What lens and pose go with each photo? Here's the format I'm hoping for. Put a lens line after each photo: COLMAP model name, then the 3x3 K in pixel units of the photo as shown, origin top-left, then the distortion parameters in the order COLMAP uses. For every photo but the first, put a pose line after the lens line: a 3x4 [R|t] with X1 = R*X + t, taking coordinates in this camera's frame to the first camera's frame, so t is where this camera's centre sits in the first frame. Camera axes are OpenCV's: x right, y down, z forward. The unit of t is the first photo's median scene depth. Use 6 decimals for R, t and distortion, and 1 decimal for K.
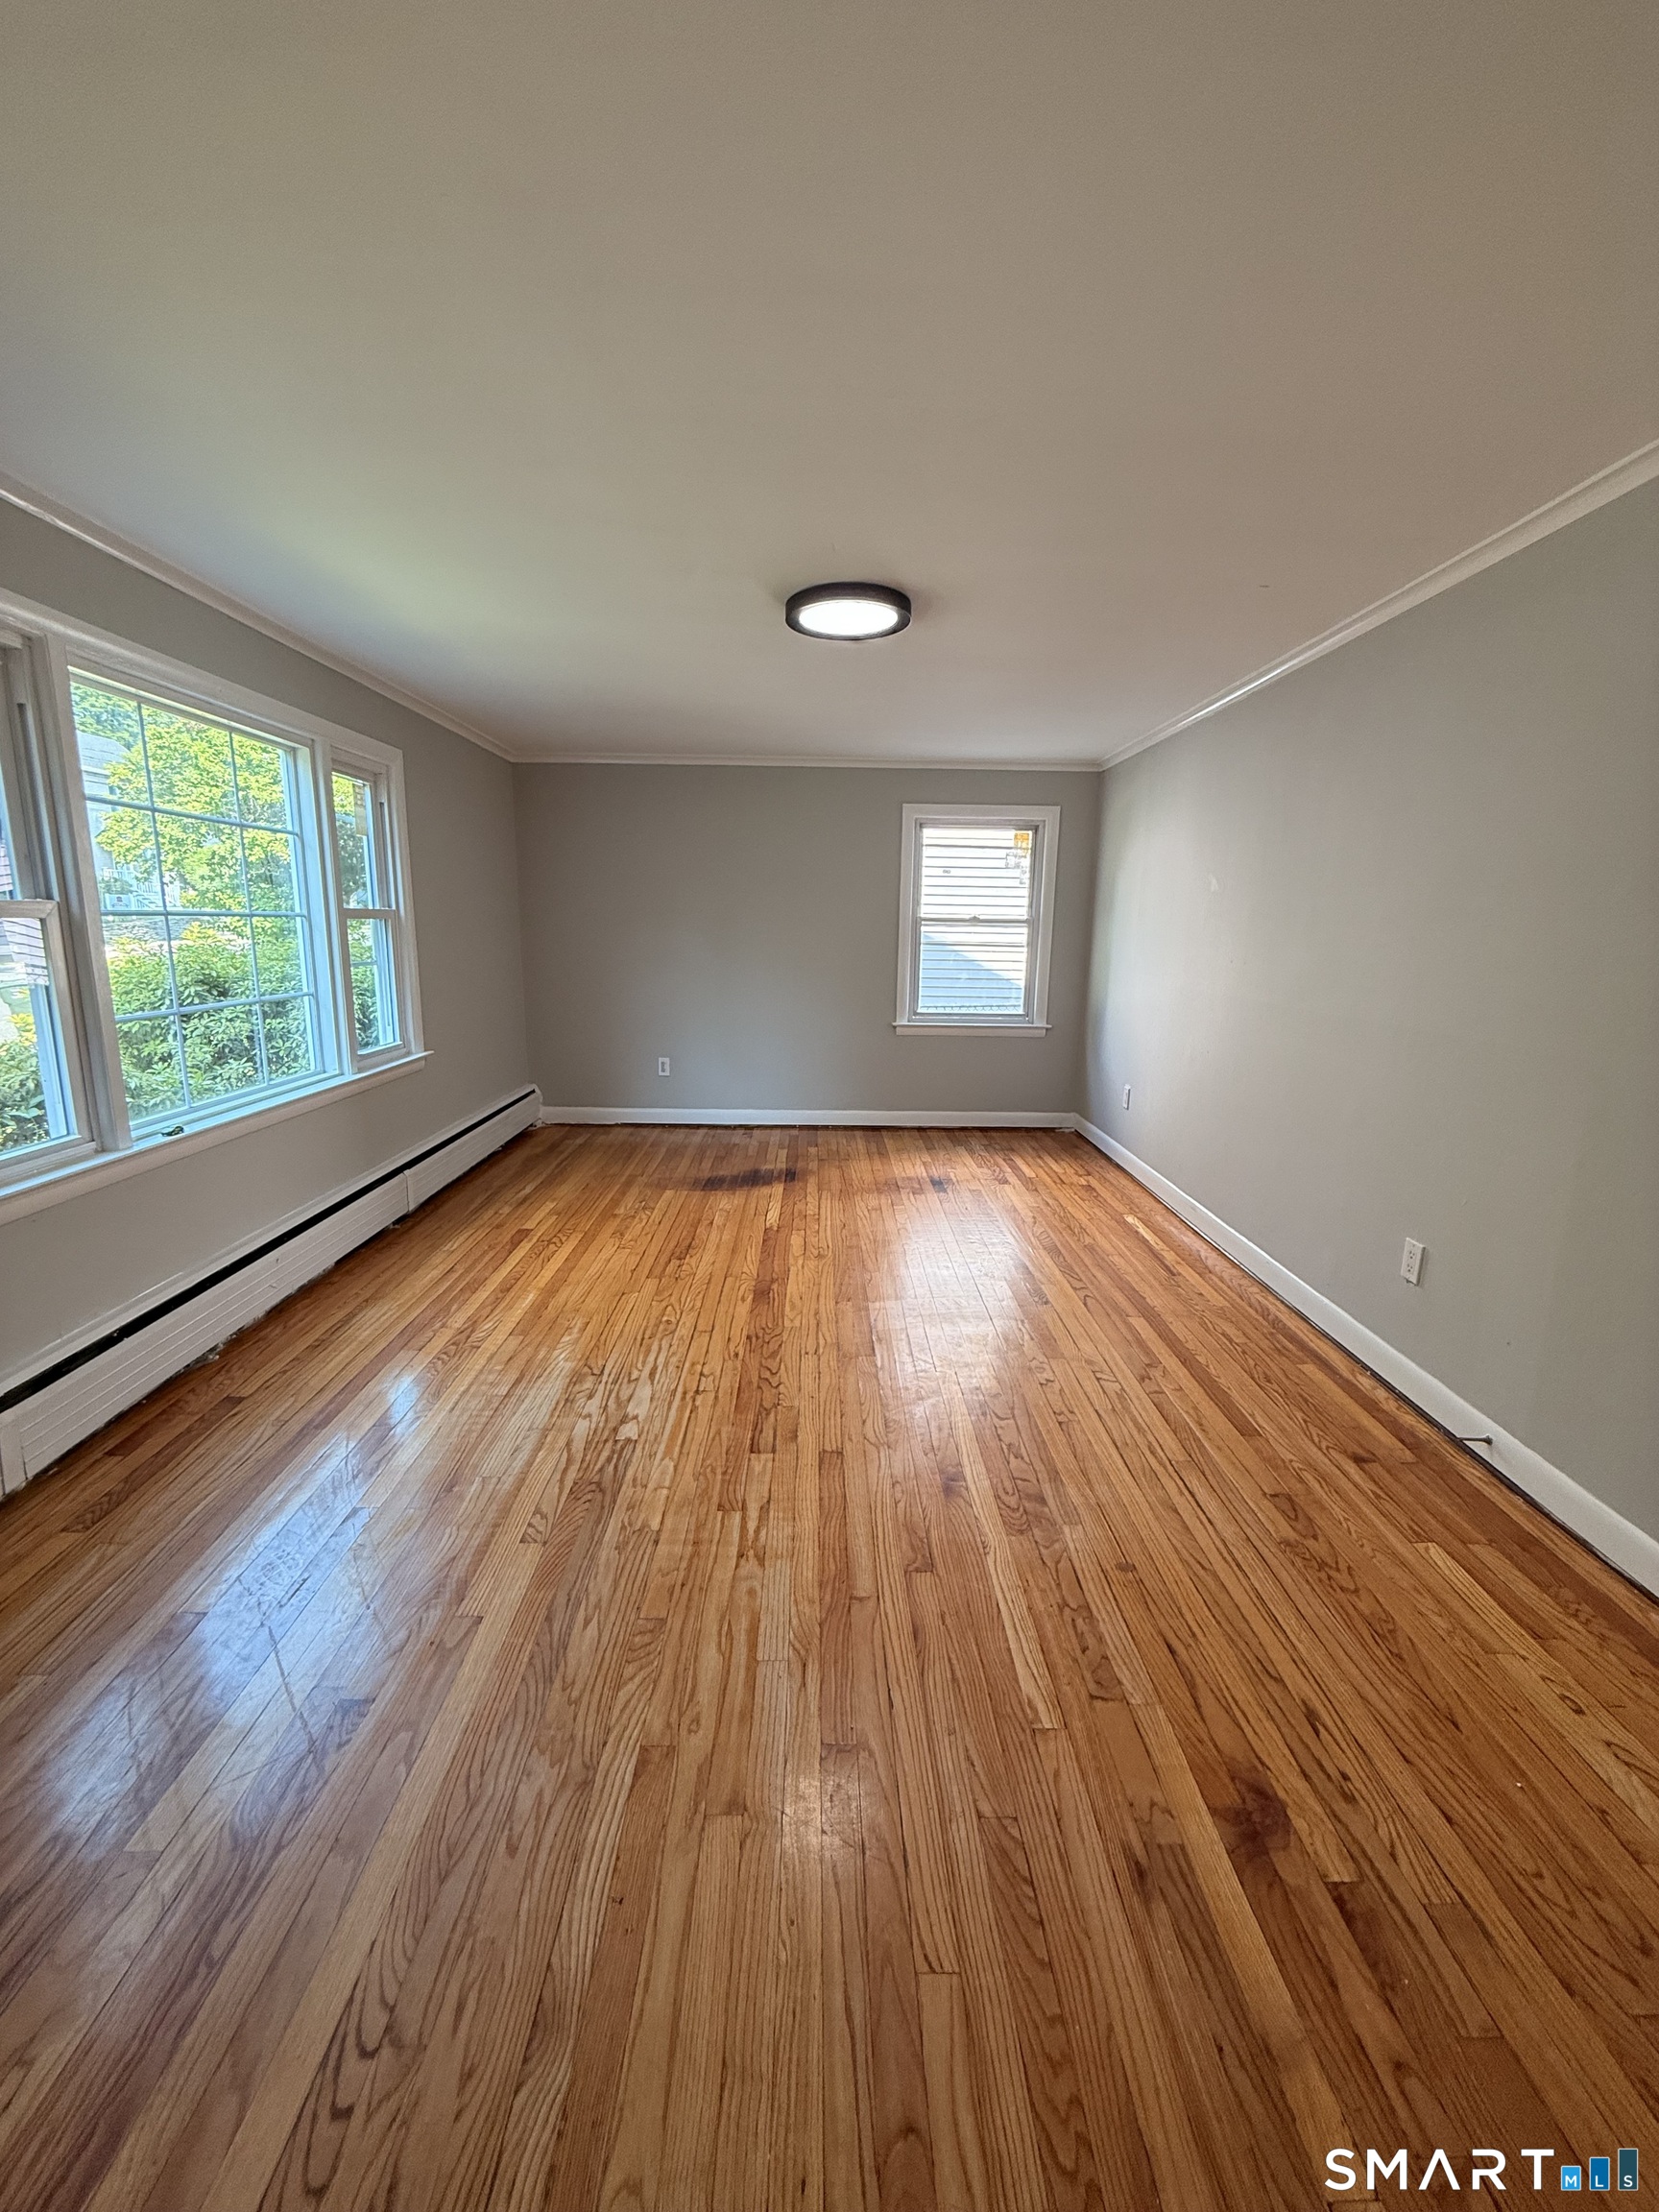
lens RADIAL K [[883.5, 0, 829.5], [0, 883.5, 1106.0], [0, 0, 1]] dist [-0.000831, -0.000021]
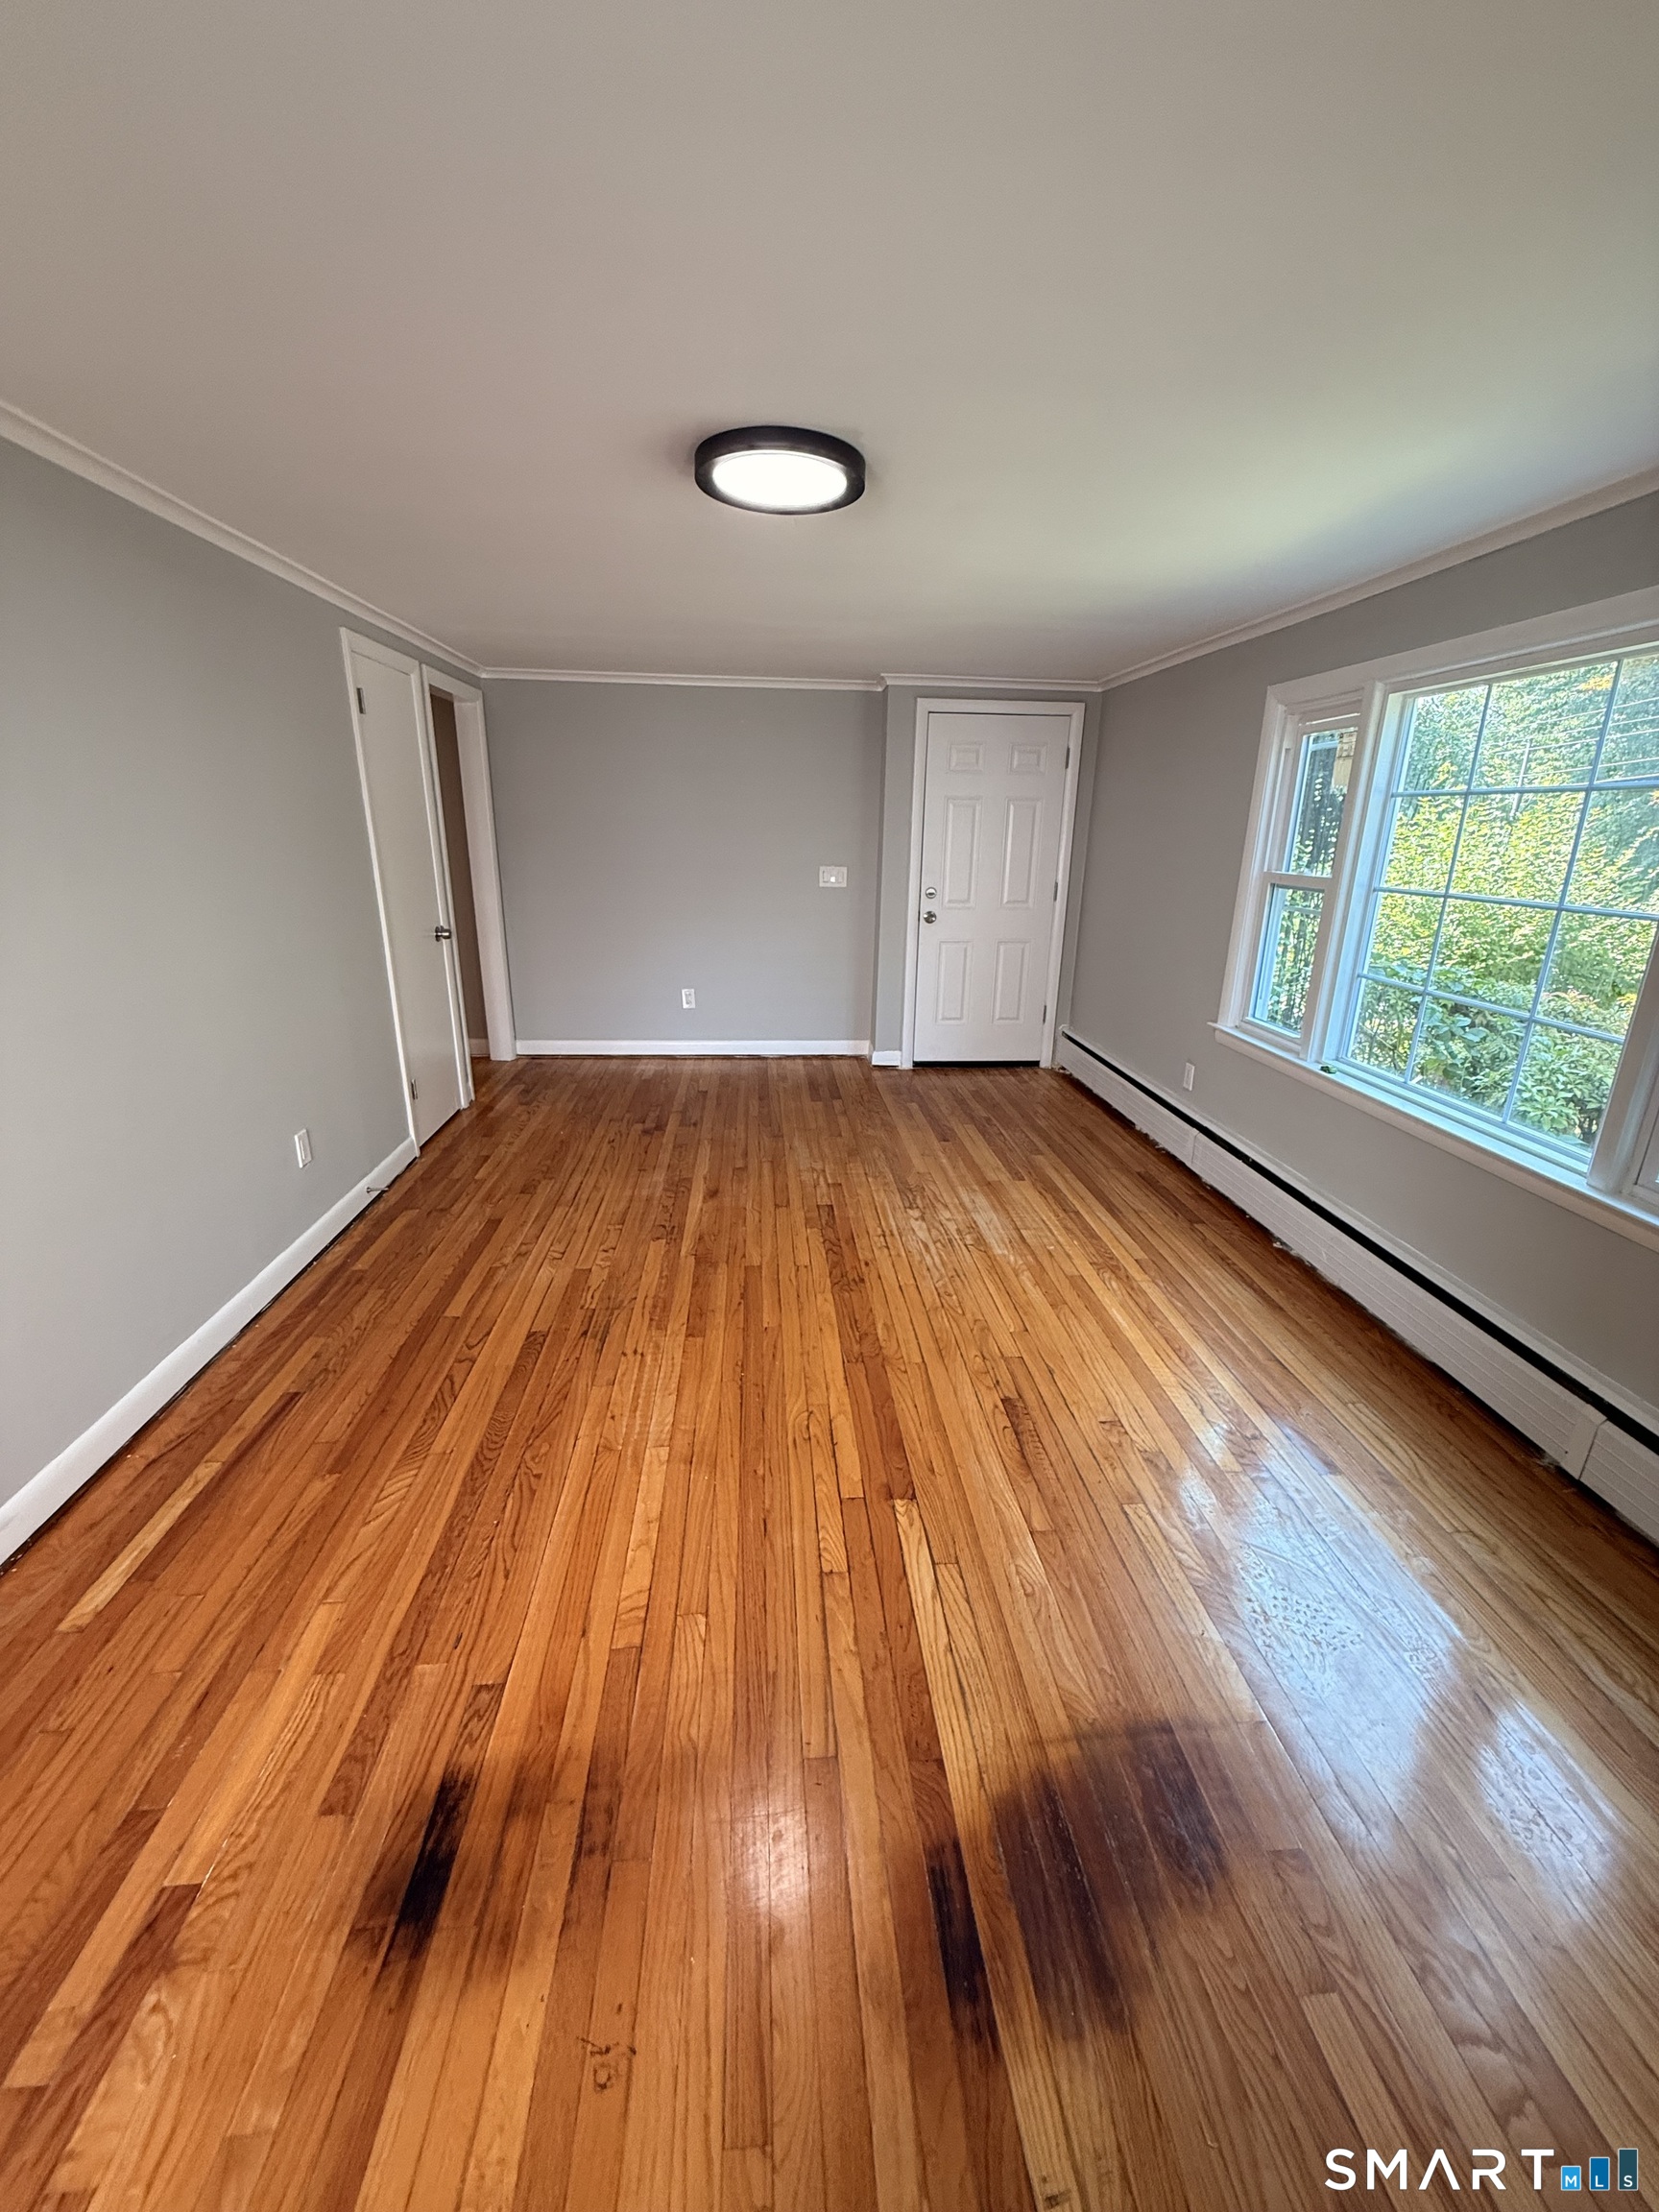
lens RADIAL K [[881.6, 0, 829.5], [0, 881.6, 1106.0], [0, 0, 1]] dist [-0.000937, 0.000351]
pose [[-0.997340, -0.011097, -0.072042, 0.026216], [-0.045146, 0.869993, 0.490993, -0.437199], [0.057227, 0.492940, -0.868179, 1.806520]]
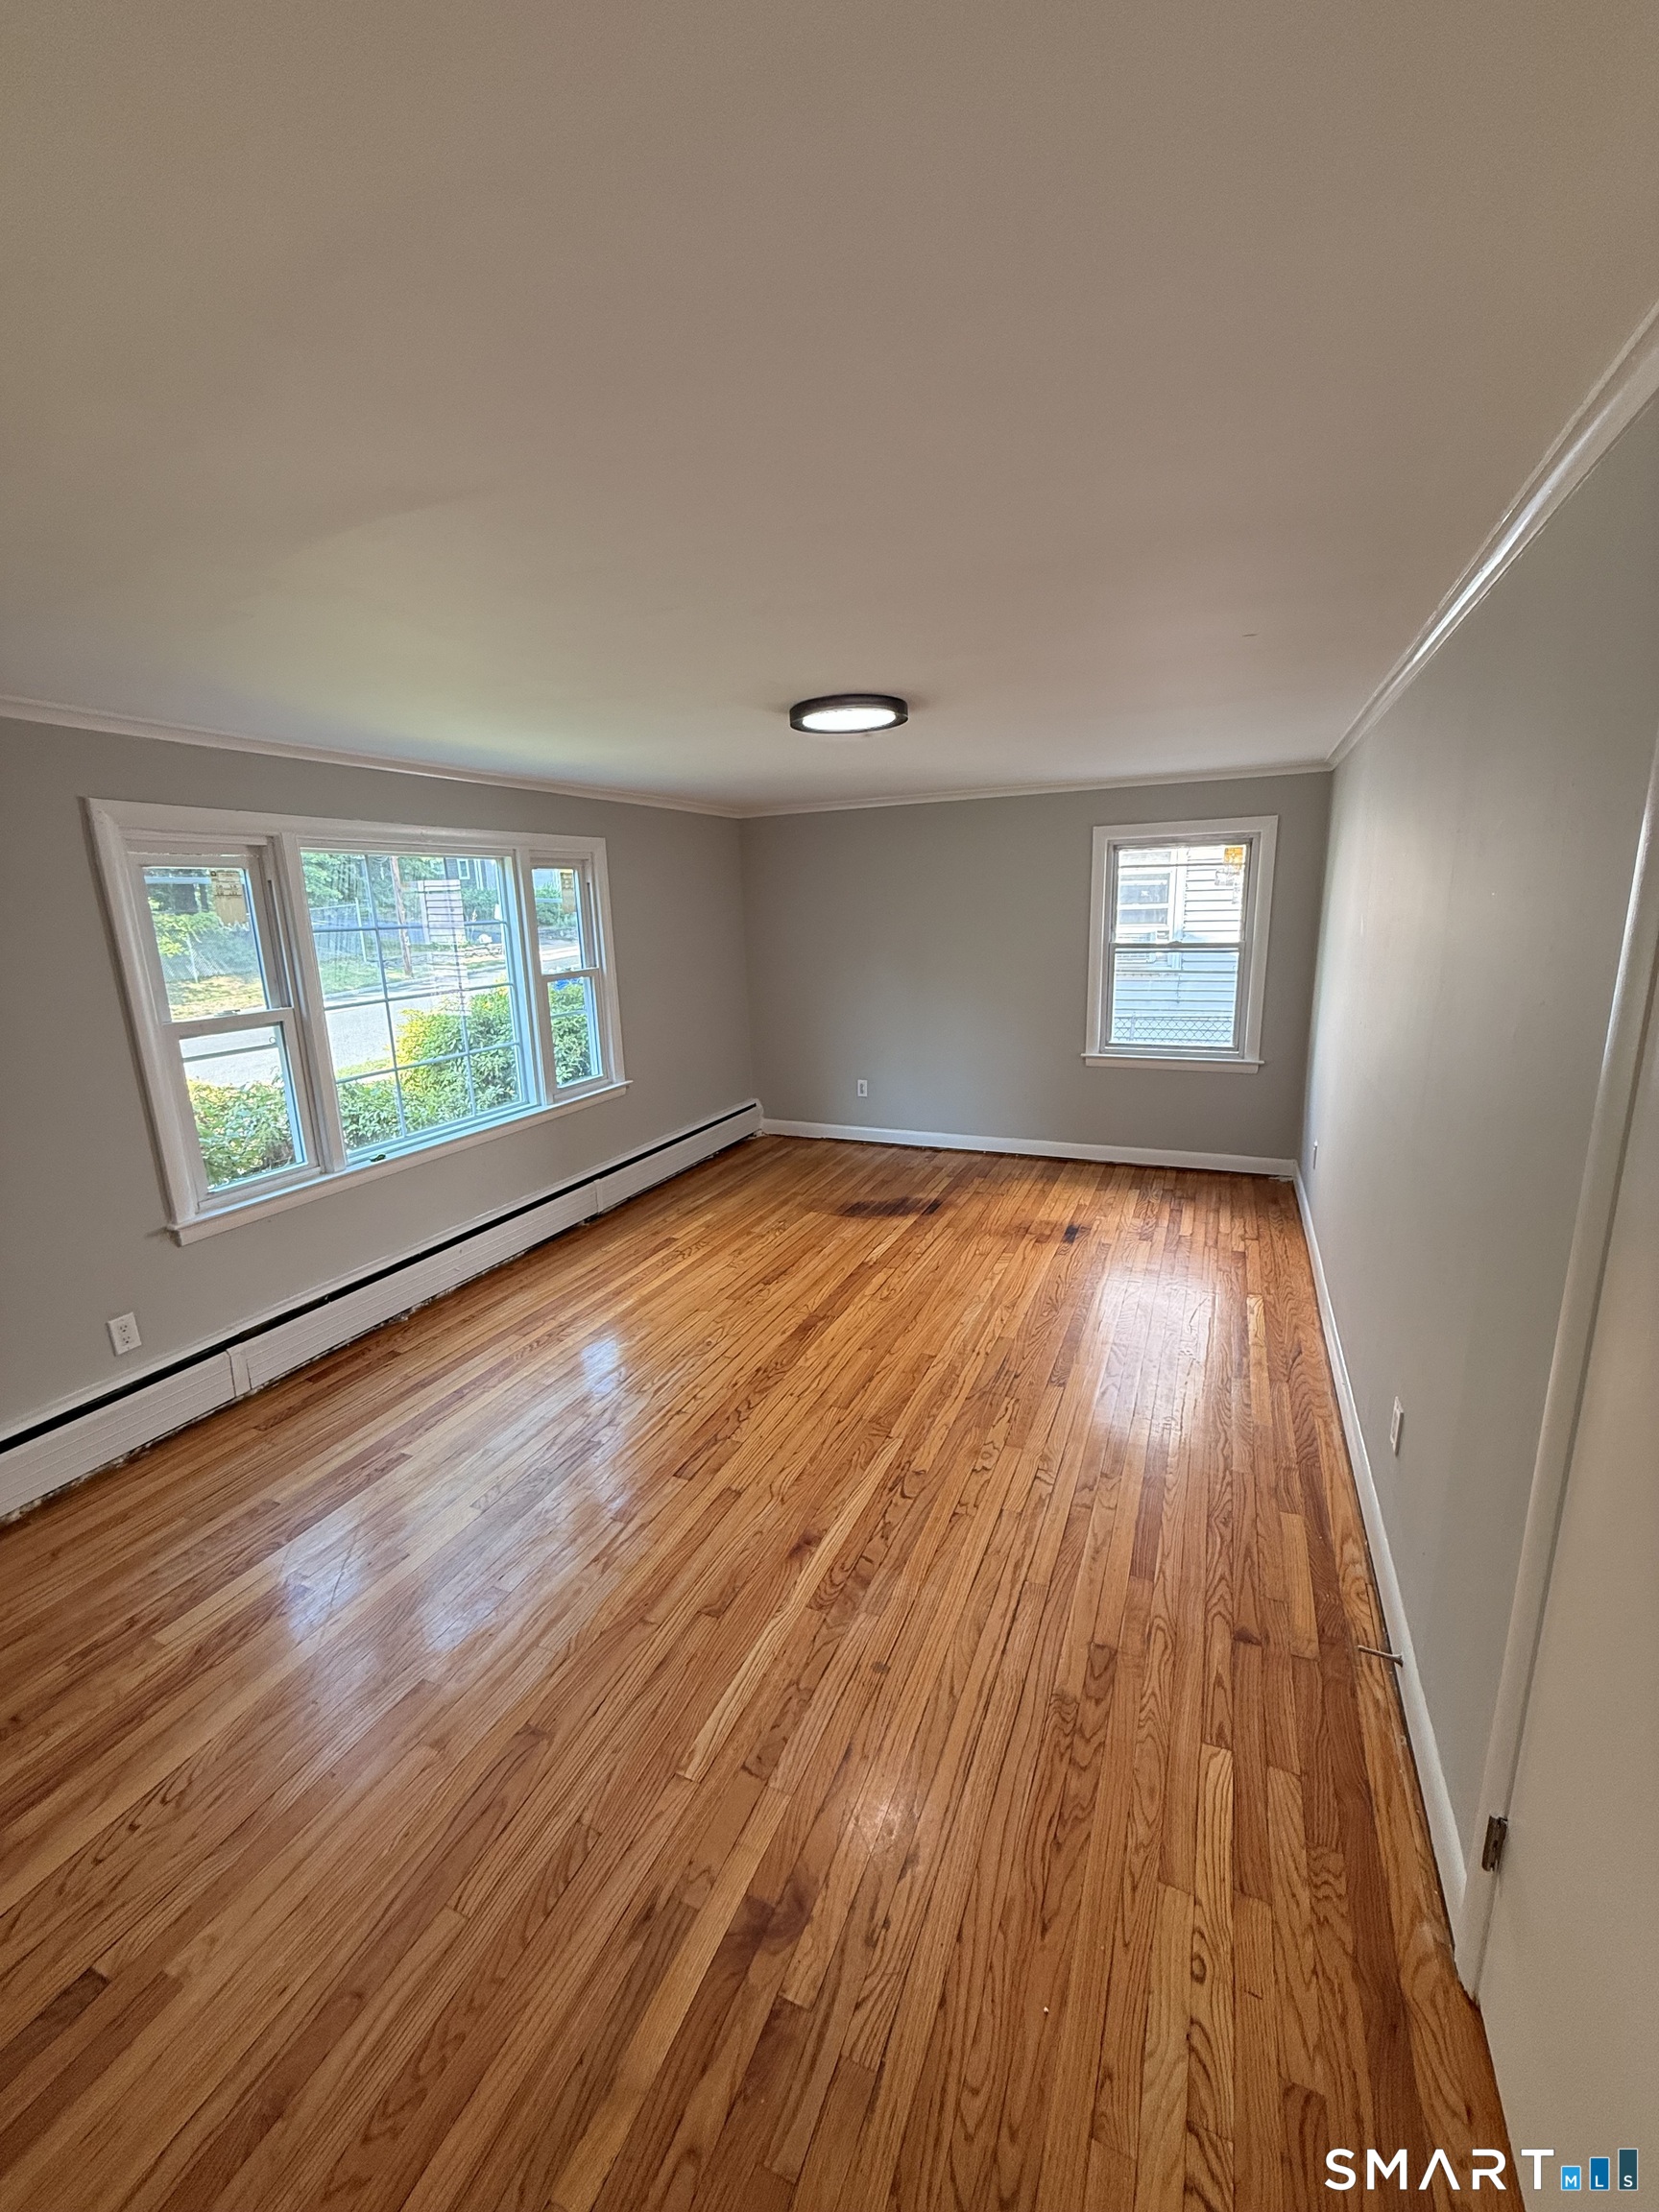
lens RADIAL K [[881.6, 0, 829.5], [0, 881.6, 1106.0], [0, 0, 1]] dist [-0.000937, 0.000351]
pose [[0.907332, 0.051747, -0.417219, 0.443265], [-0.040053, 0.998522, 0.036741, -0.120186], [0.418503, -0.016625, 0.908063, 0.018101]]
